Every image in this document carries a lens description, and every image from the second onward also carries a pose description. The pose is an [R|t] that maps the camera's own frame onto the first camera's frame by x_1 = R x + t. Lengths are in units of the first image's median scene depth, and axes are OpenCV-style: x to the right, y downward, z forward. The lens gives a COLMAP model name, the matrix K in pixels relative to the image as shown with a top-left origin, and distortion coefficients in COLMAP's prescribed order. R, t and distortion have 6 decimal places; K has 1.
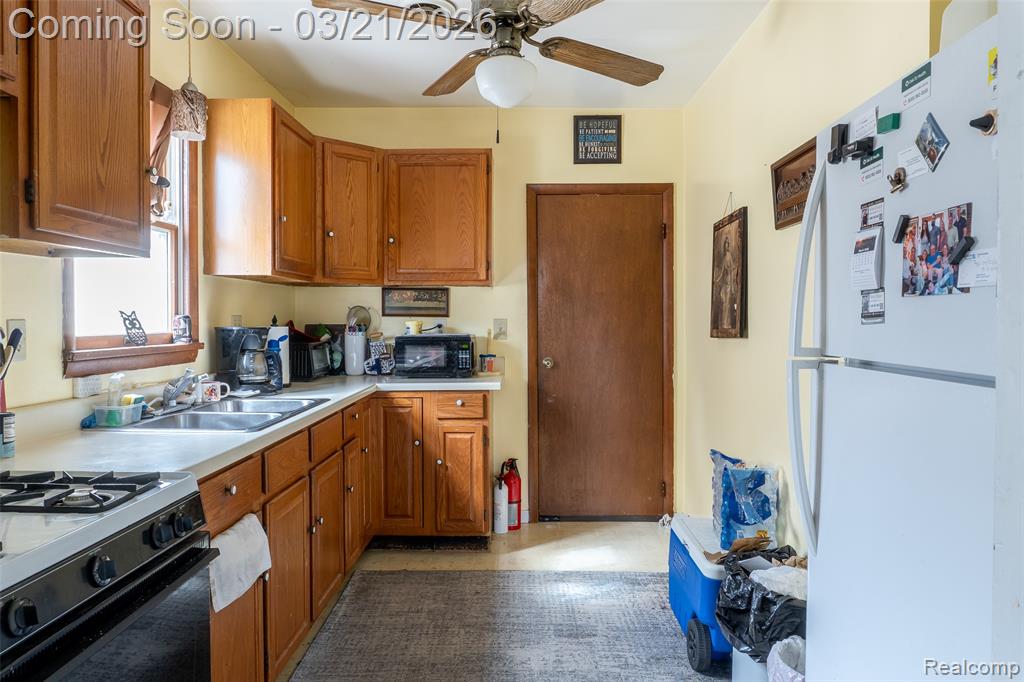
lens RADIAL K [[697.6, 0, 512.4], [0, 697.6, 325.0], [0, 0, 1]] dist [-0.005680, 0.000638]
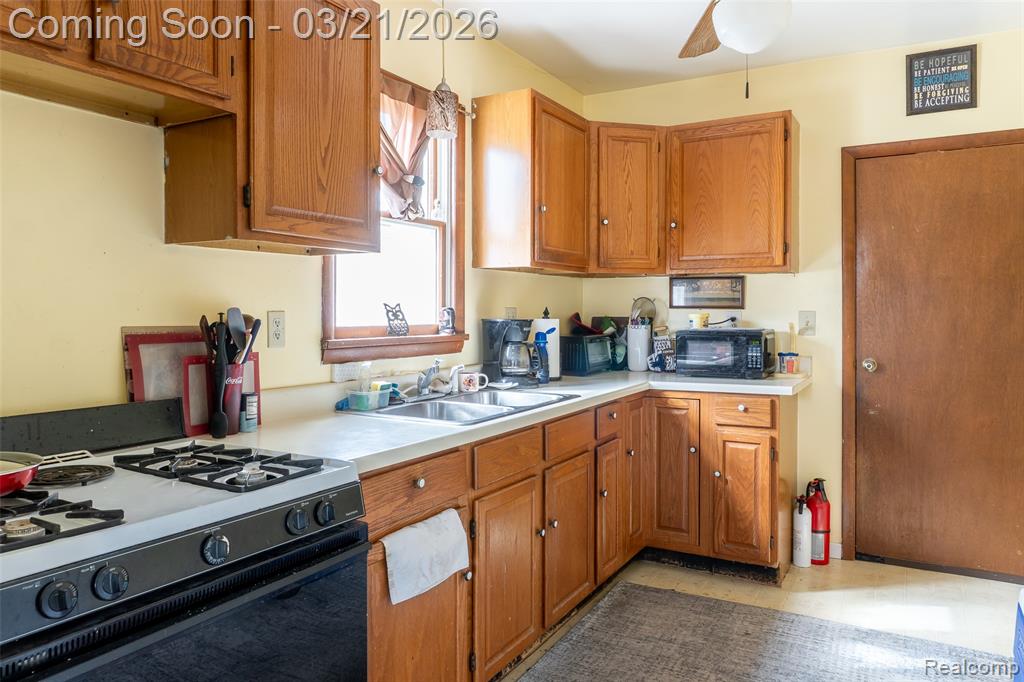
lens RADIAL K [[713.9, 0, 511.2], [0, 713.9, 313.4], [0, 0, 1]] dist [-0.007290, -0.002732]
pose [[0.875182, 0.000608, -0.483793, 0.103556], [-0.003851, 0.999976, -0.005709, 0.000571], [0.483779, 0.006859, 0.875164, 0.088891]]
